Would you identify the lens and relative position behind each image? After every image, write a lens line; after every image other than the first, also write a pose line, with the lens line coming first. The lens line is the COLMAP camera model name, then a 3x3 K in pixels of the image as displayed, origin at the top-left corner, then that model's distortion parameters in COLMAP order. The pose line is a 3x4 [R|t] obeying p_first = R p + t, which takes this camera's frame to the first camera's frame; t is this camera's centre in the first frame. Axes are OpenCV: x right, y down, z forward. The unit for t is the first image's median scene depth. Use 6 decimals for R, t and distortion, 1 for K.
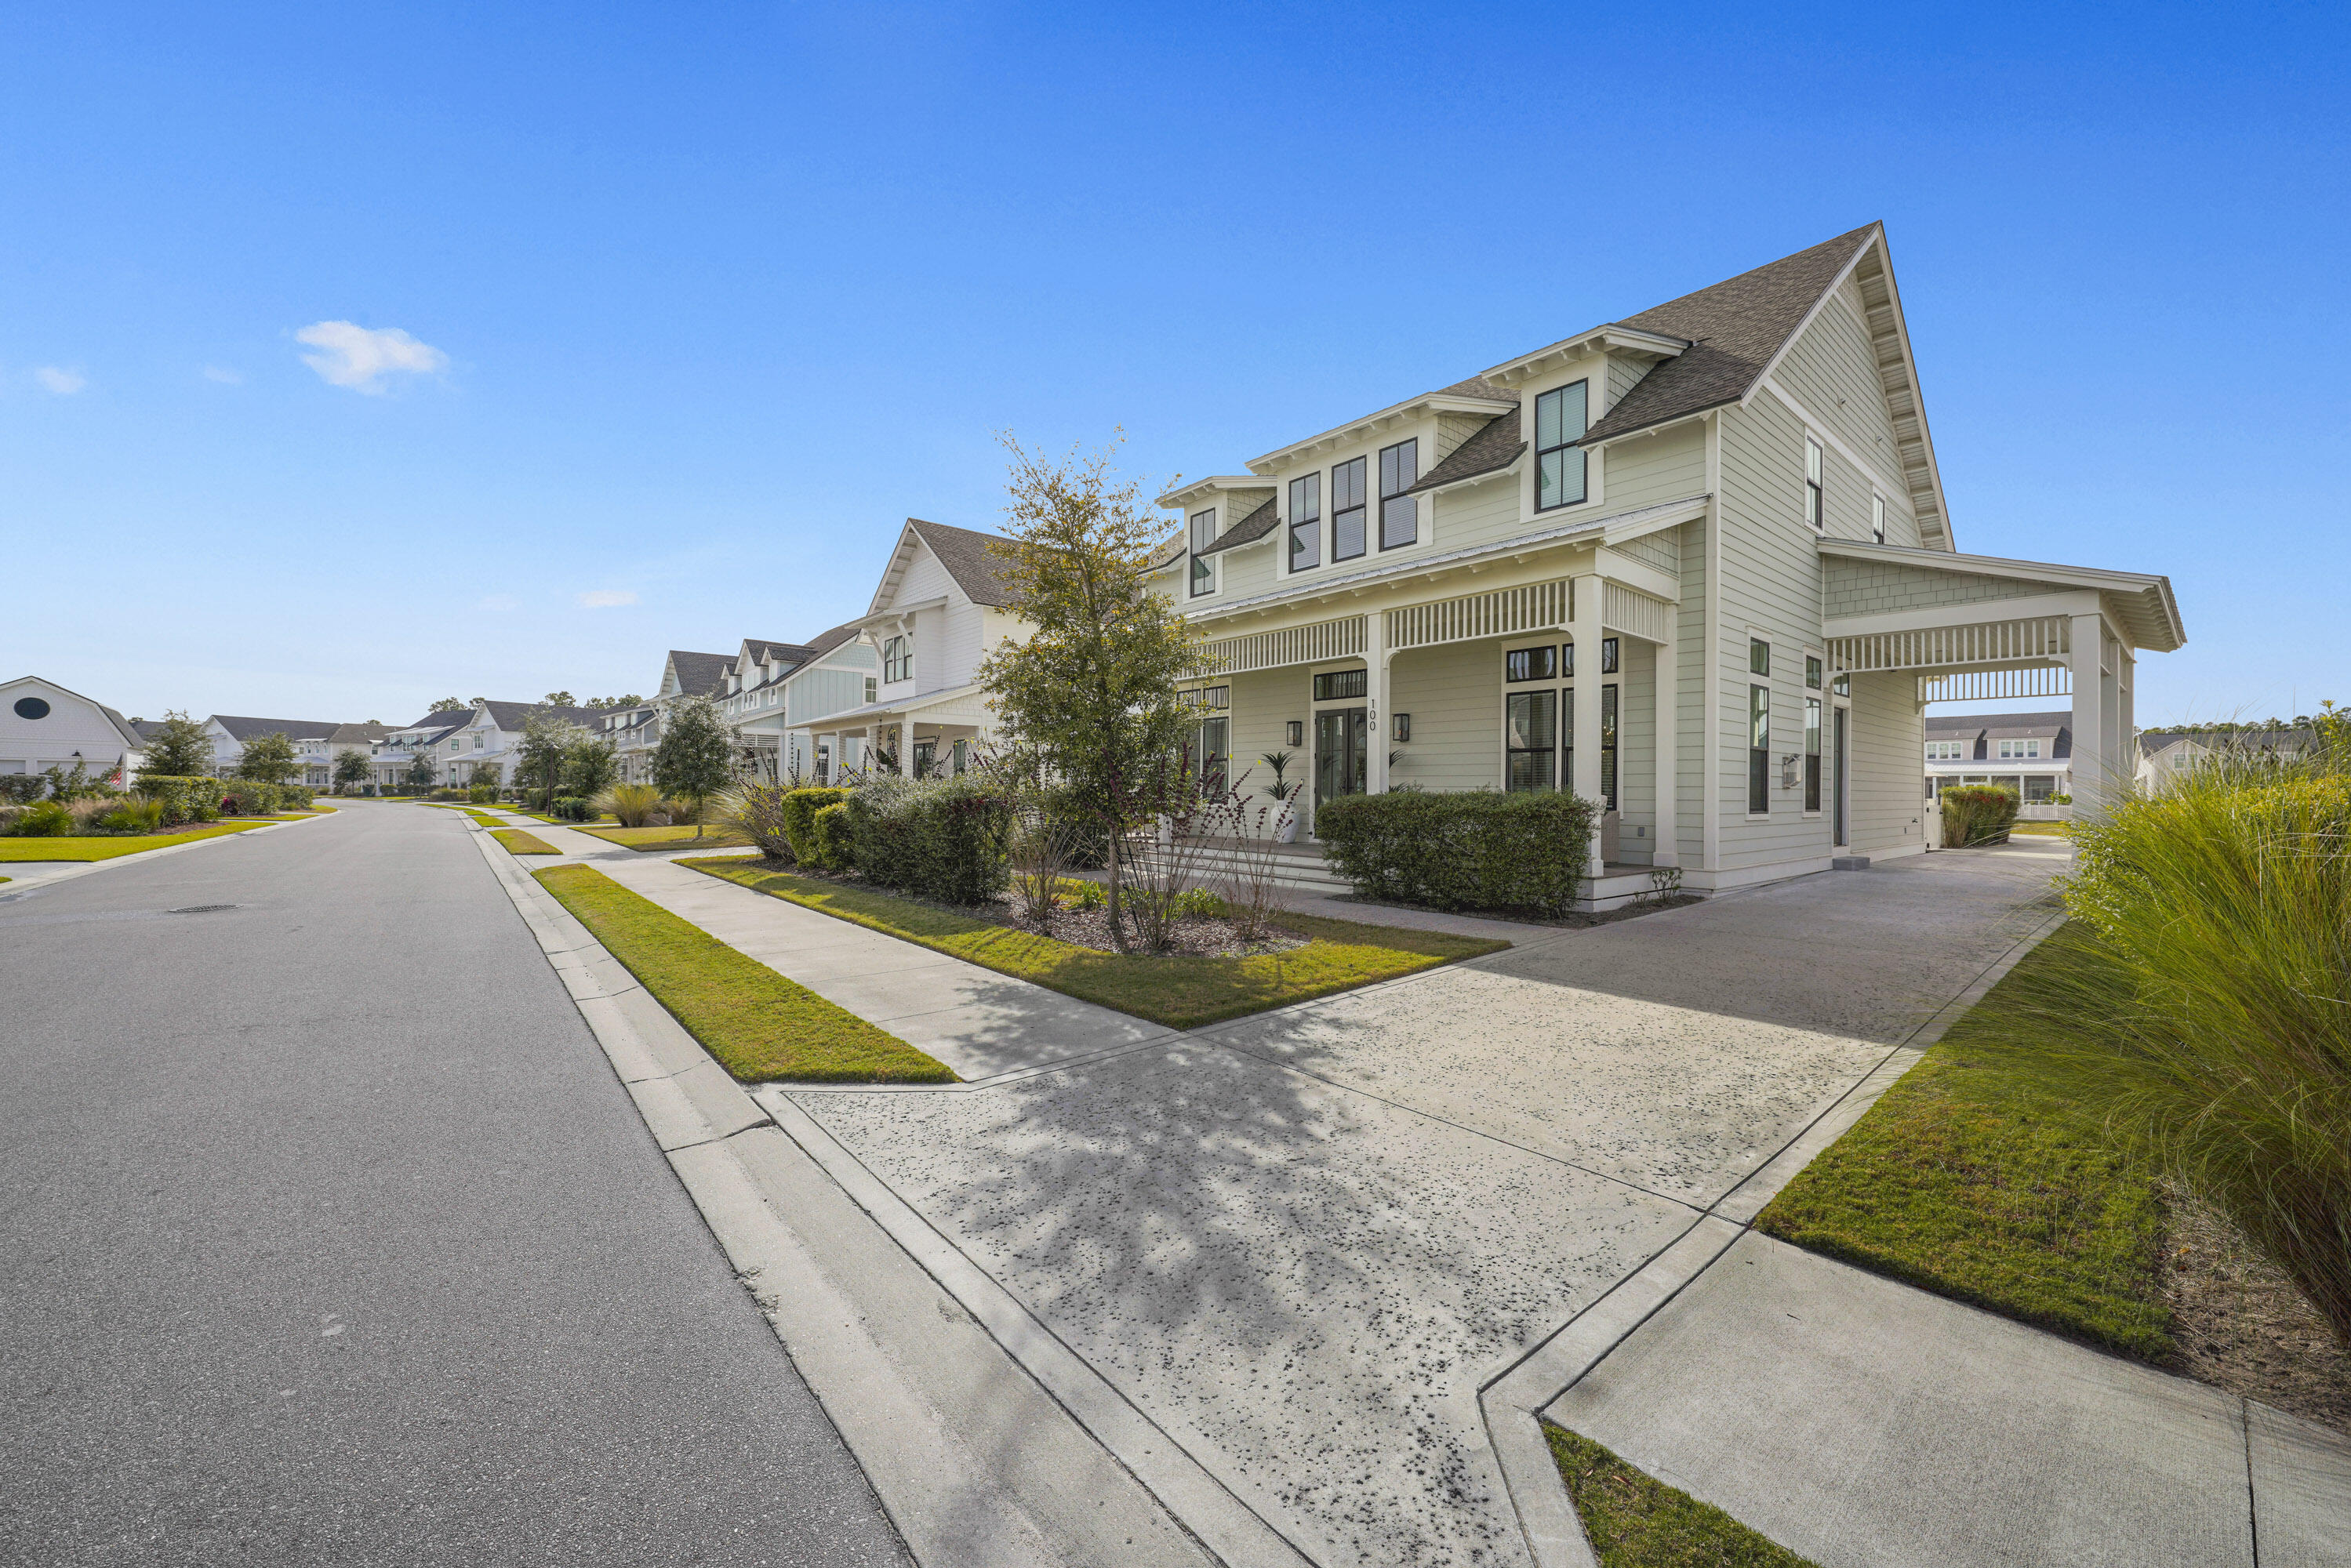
lens RADIAL K [[893.4, 0, 1166.7], [0, 893.4, 789.0], [0, 0, 1]] dist [-0.020512, -0.000049]
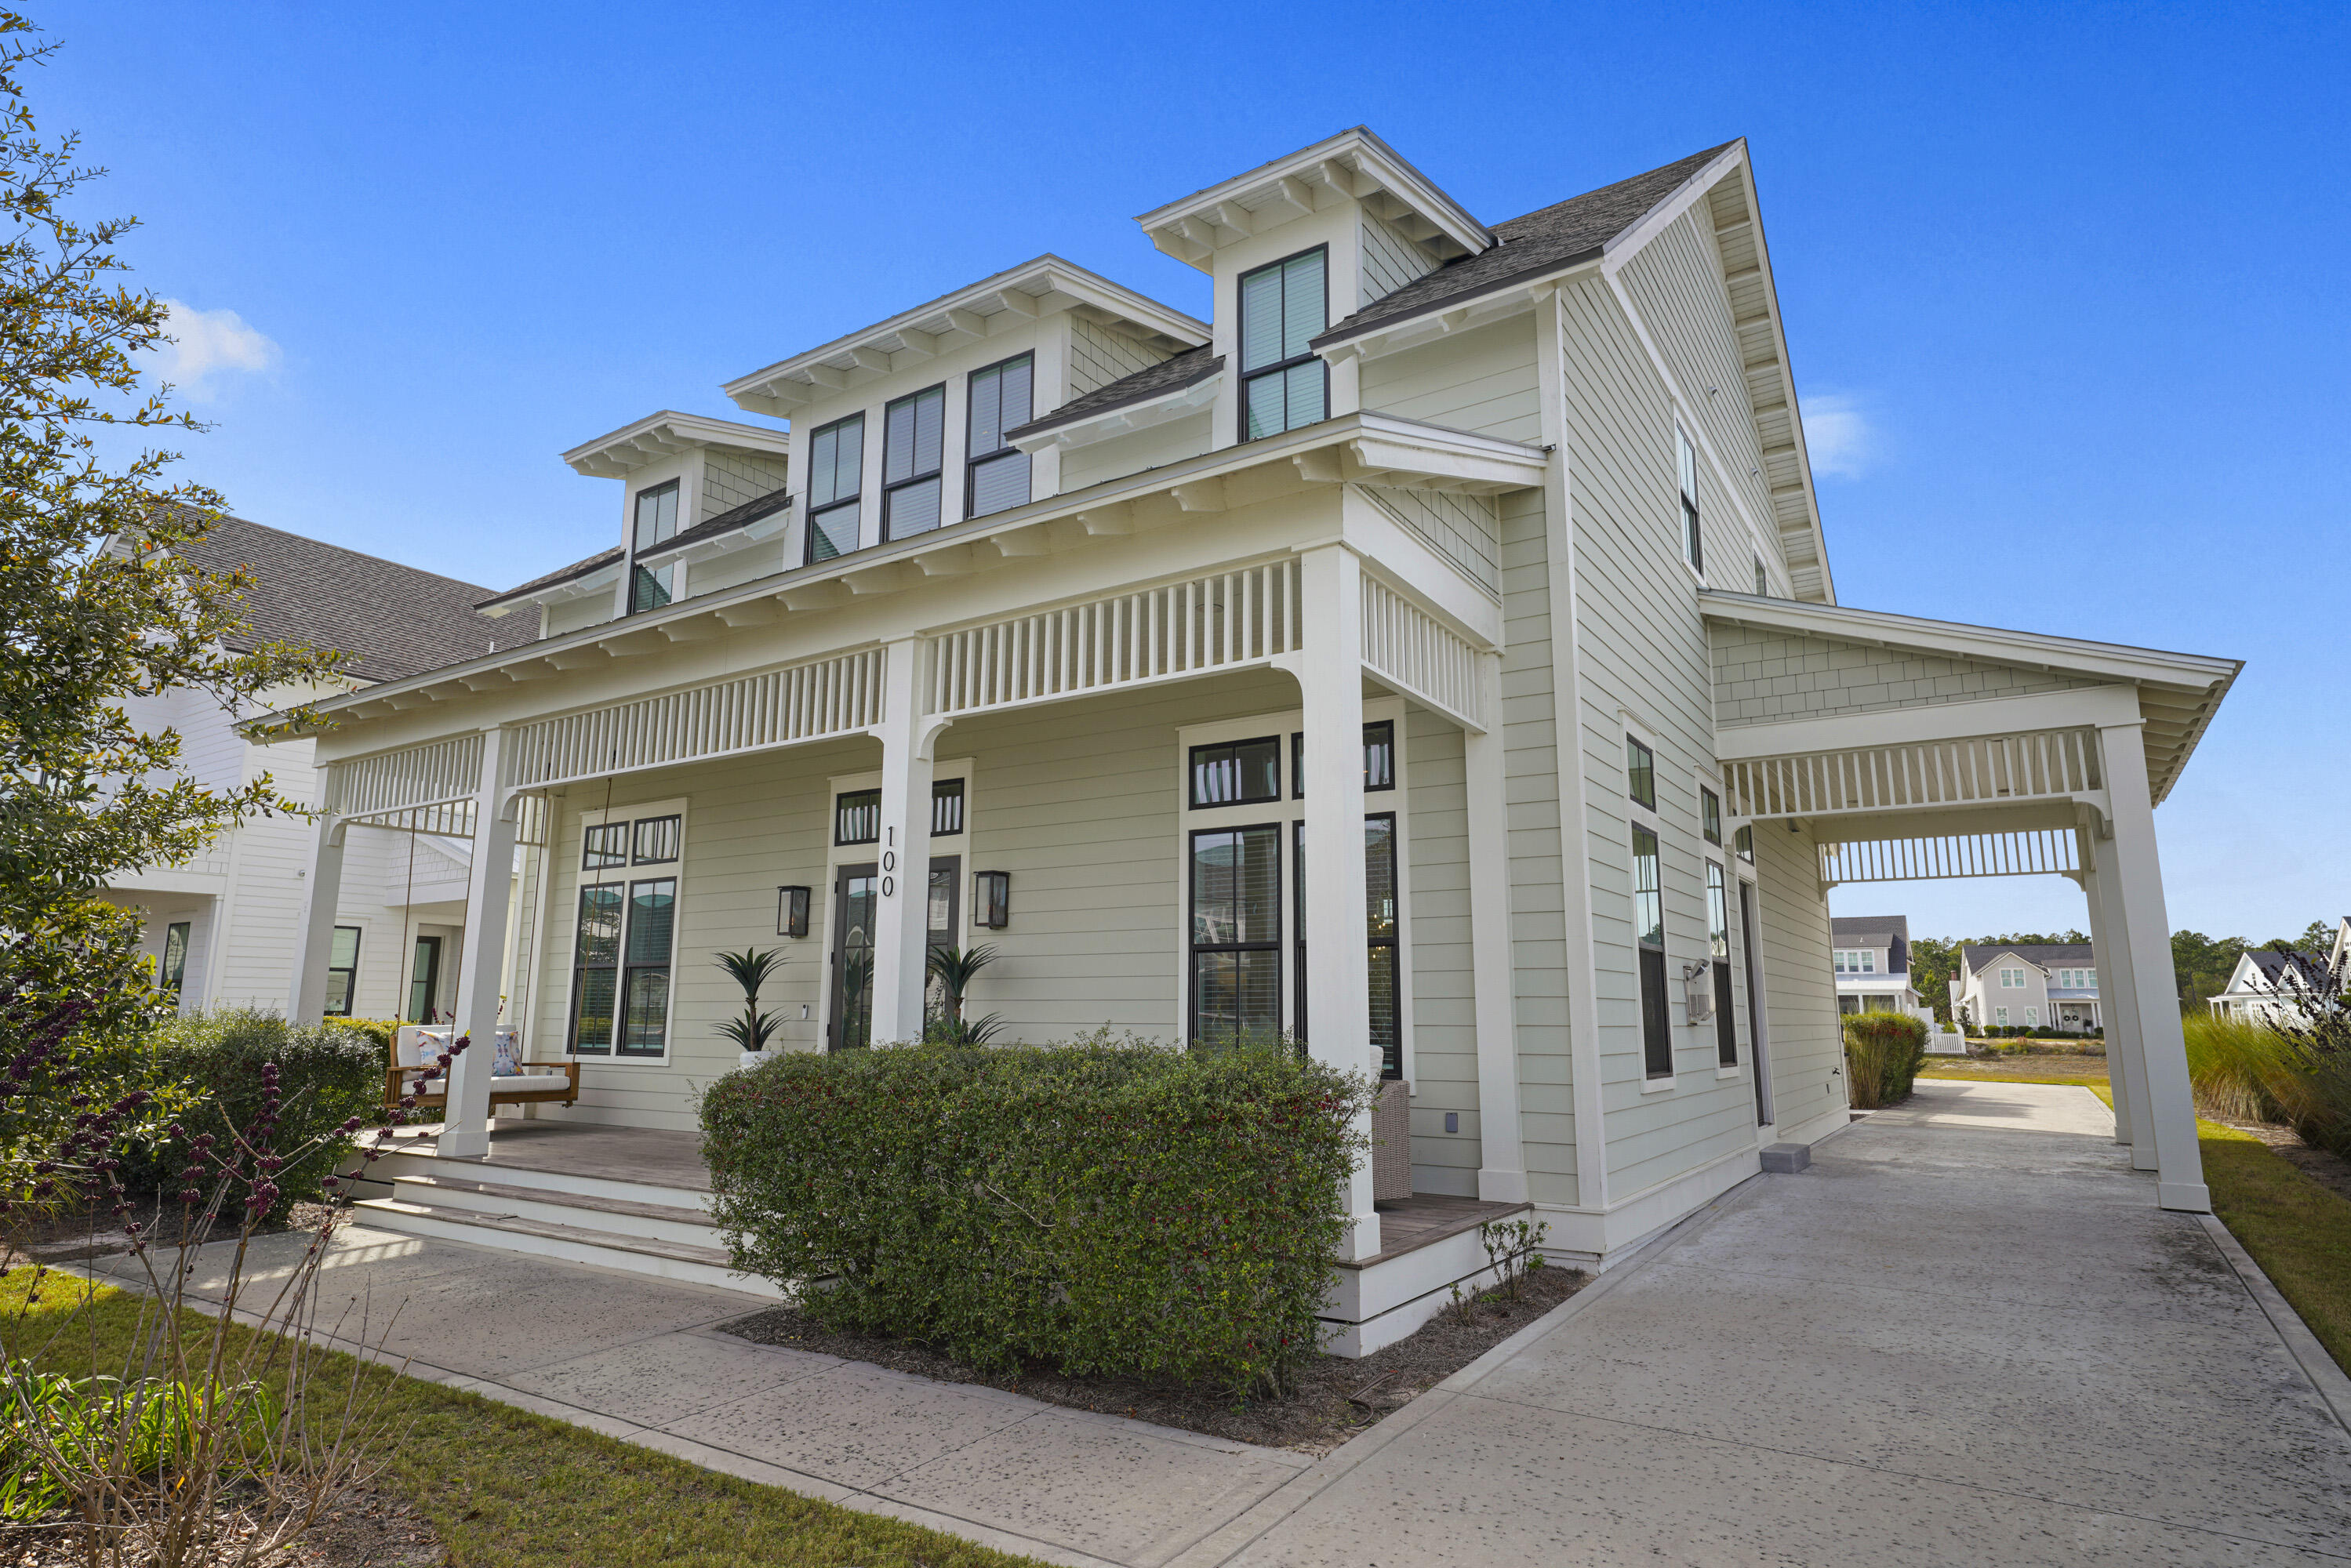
lens RADIAL K [[1315.5, 0, 1169.6], [0, 1315.5, 785.5], [0, 0, 1]] dist [0.013718, -0.000224]
pose [[0.954387, 0.047588, 0.294757, 0.162857], [0.003522, 0.985353, -0.170490, -0.008535], [-0.298553, 0.163751, 0.940240, 0.329195]]
